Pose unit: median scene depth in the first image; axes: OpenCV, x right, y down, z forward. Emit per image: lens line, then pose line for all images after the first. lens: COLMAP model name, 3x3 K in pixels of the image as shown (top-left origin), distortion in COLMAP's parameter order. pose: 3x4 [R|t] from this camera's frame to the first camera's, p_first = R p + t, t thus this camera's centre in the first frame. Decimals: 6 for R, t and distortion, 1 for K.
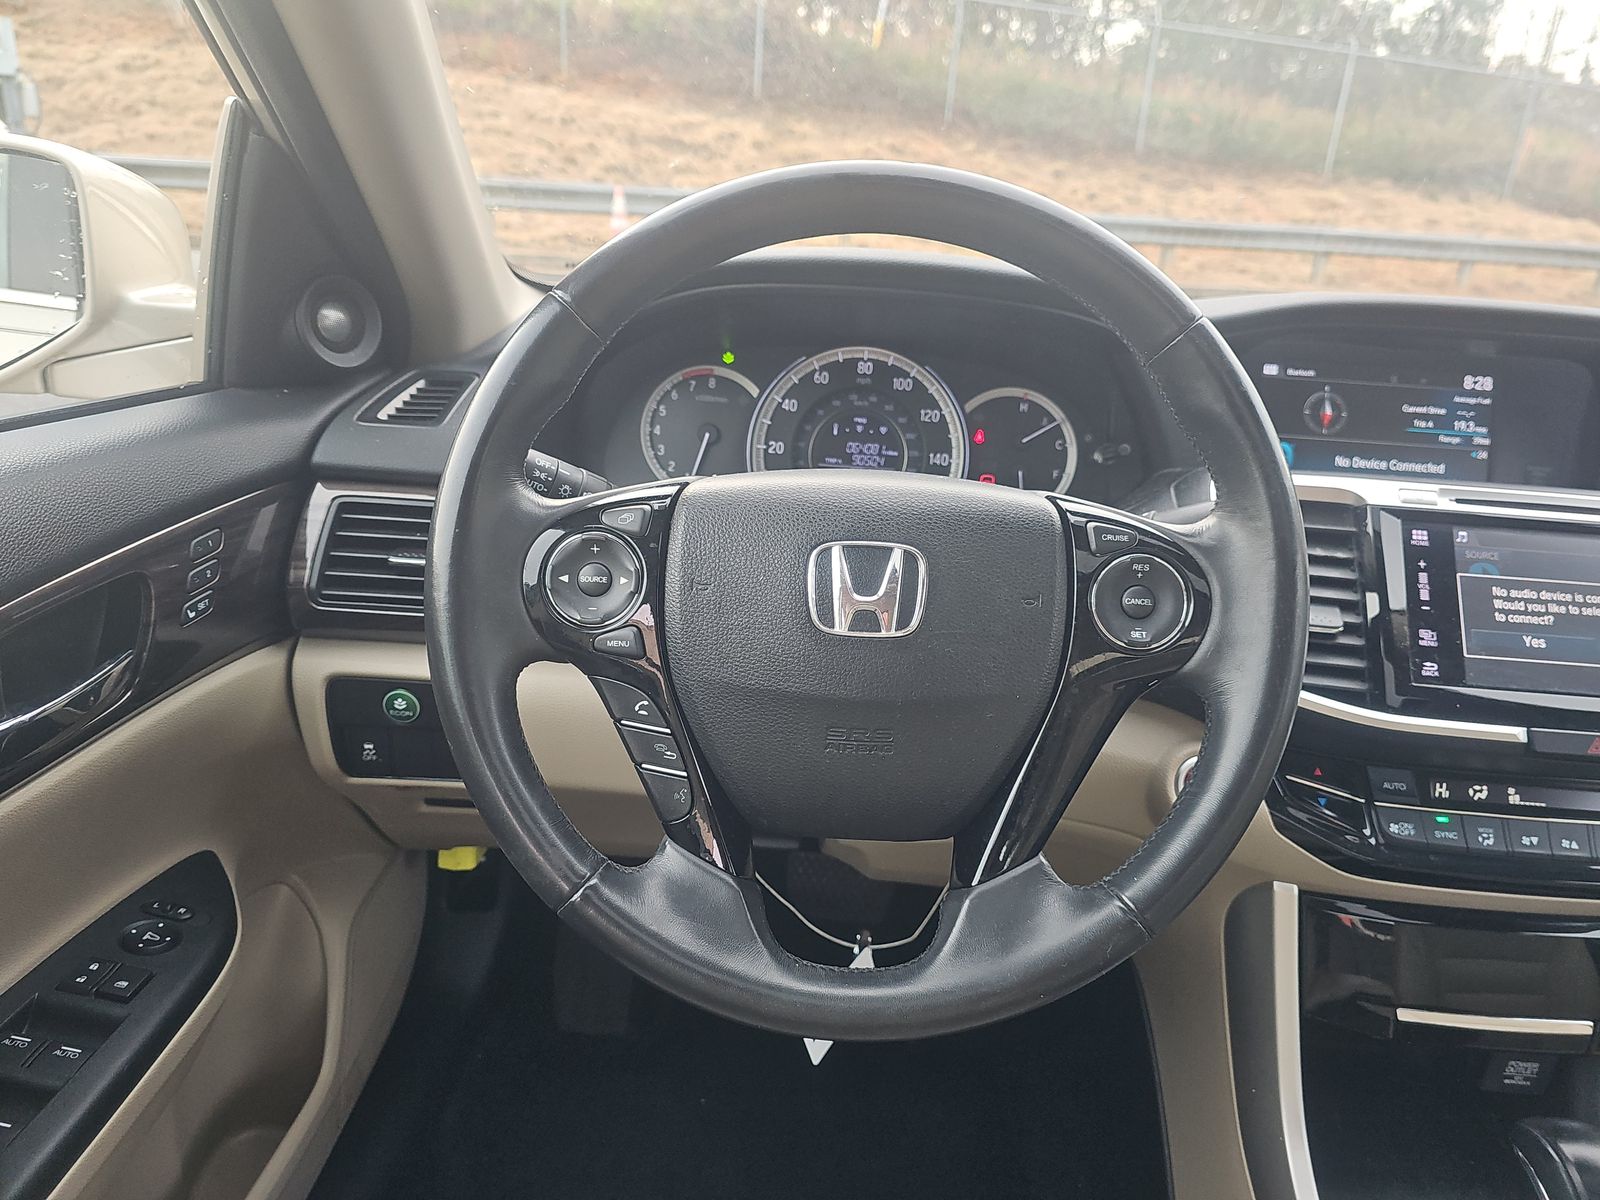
lens RADIAL K [[1042.6, 0, 794.9], [0, 1042.6, 607.7], [0, 0, 1]] dist [0.030904, -0.031257]
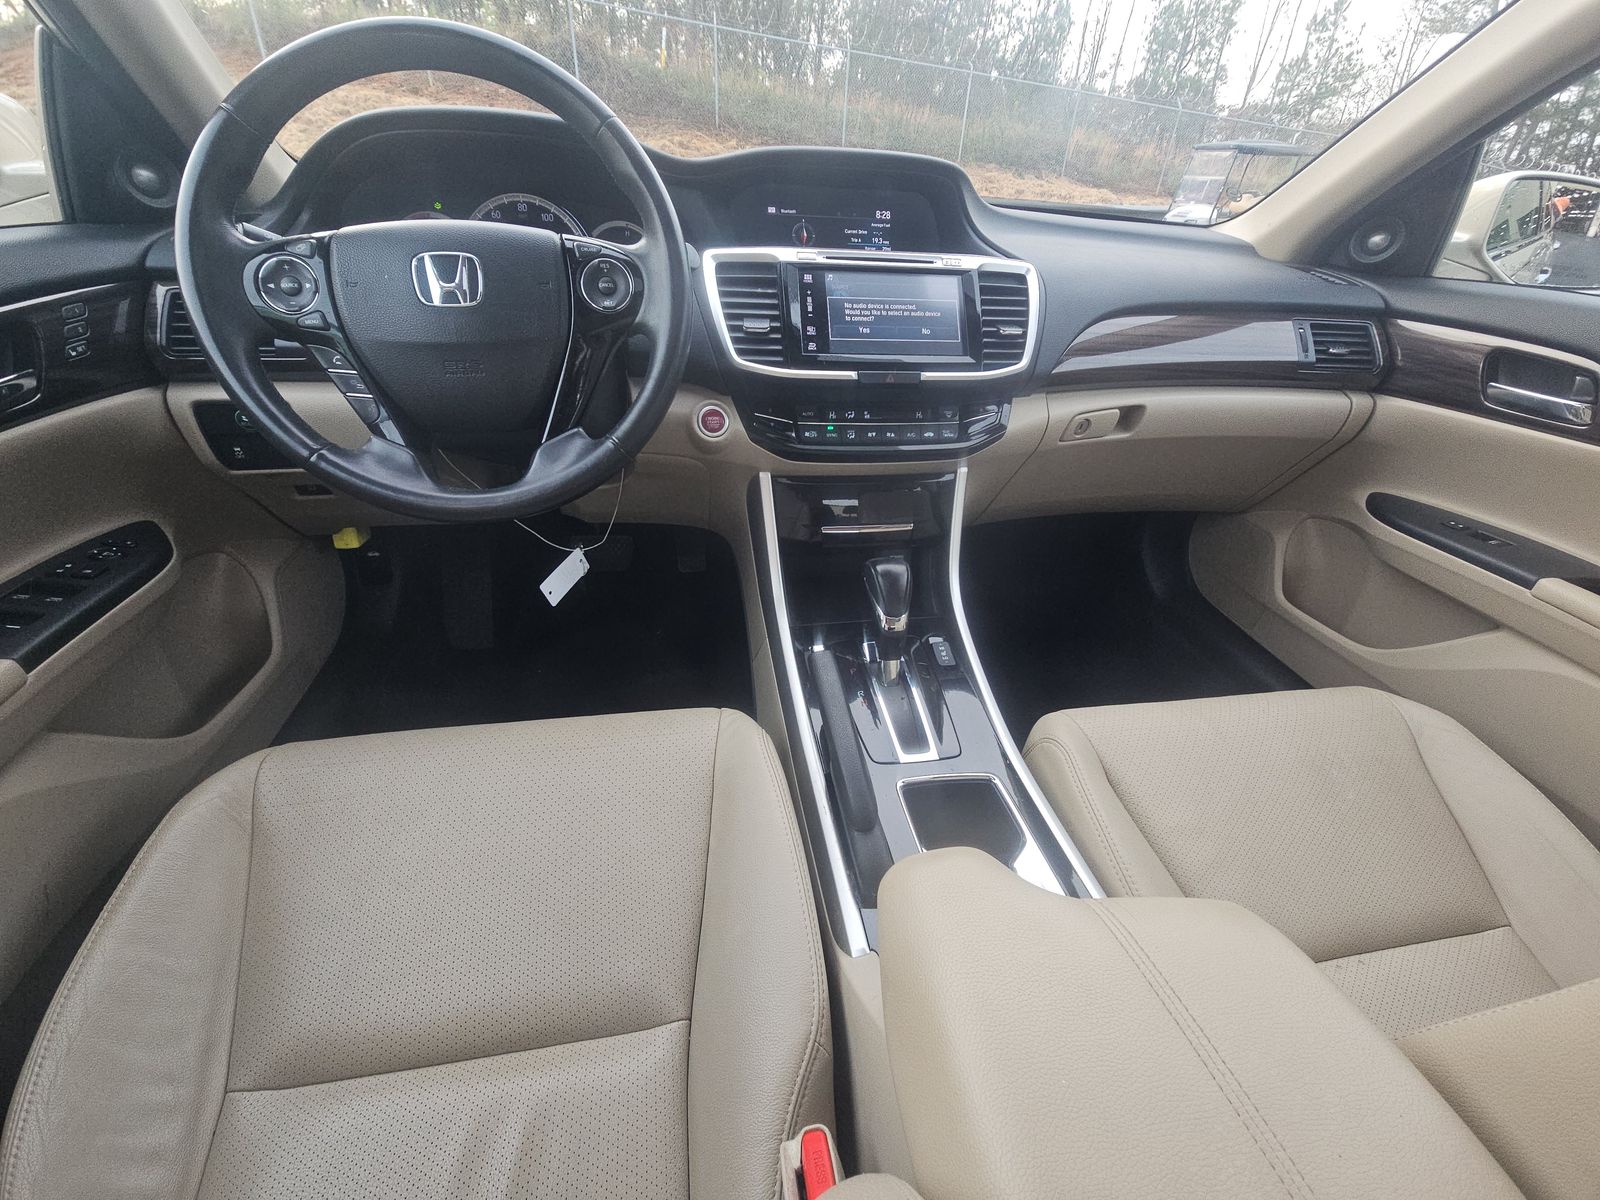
lens RADIAL K [[643.5, 0, 796.3], [0, 643.5, 604.2], [0, 0, 1]] dist [0.000895, -0.002315]
pose [[0.978933, -0.126760, 0.160067, 0.312907], [0.093104, 0.974830, 0.202581, 0.276057], [-0.181717, -0.183410, 0.966095, -0.245316]]
